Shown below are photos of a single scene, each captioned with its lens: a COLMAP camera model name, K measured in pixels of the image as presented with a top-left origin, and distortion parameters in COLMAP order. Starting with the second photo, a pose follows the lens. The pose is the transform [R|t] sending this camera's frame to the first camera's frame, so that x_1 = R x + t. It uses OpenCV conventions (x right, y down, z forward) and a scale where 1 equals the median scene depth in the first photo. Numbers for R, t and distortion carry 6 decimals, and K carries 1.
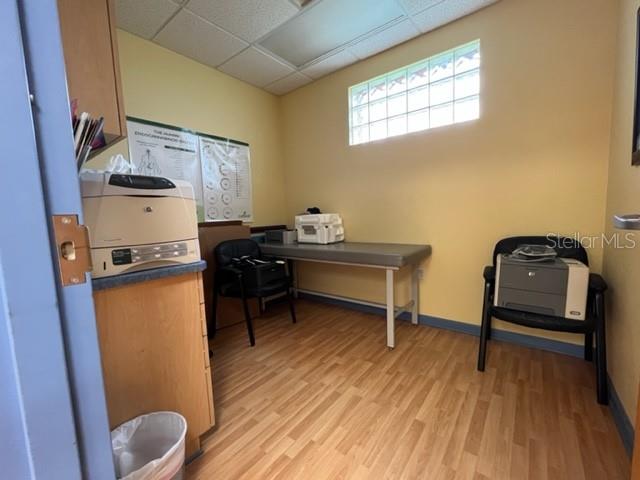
lens RADIAL K [[250.8, 0, 320.0], [0, 250.8, 240.0], [0, 0, 1]] dist [-0.001930, -0.000128]
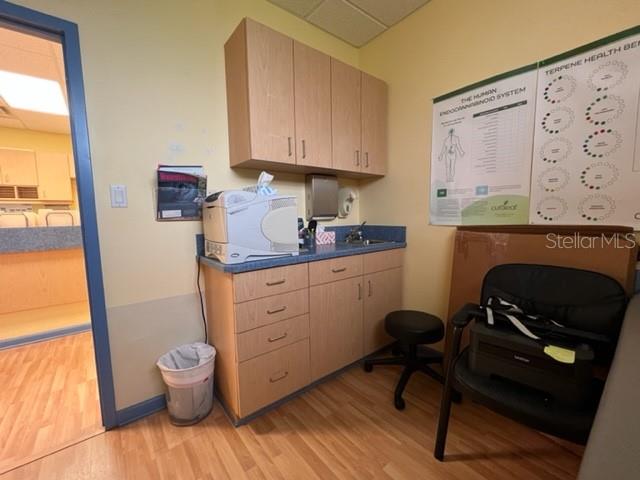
lens RADIAL K [[272.6, 0, 320.8], [0, 272.6, 238.0], [0, 0, 1]] dist [0.000624, -0.000022]
pose [[-0.249046, 0.146298, -0.957378, 0.304668], [-0.064774, 0.983795, 0.167185, -0.135250], [0.966323, 0.103650, -0.235534, 0.828014]]
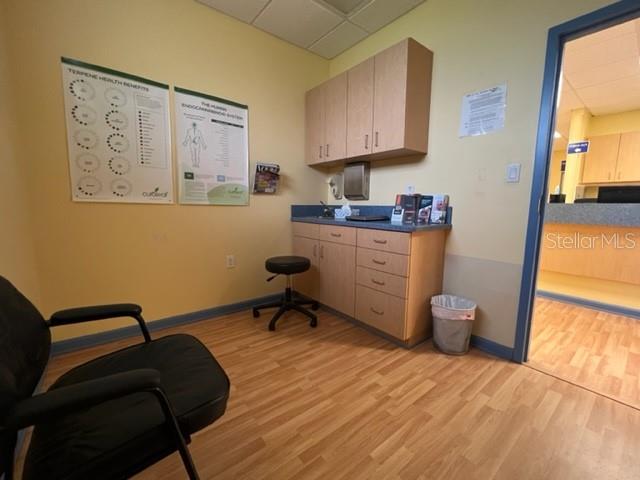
lens RADIAL K [[272.6, 0, 320.8], [0, 272.6, 238.0], [0, 0, 1]] dist [0.000624, -0.000022]
pose [[0.964594, 0.112550, -0.238519, 0.078150], [-0.106743, 0.993592, 0.037167, -0.013239], [0.241174, -0.010391, 0.970426, 0.097973]]
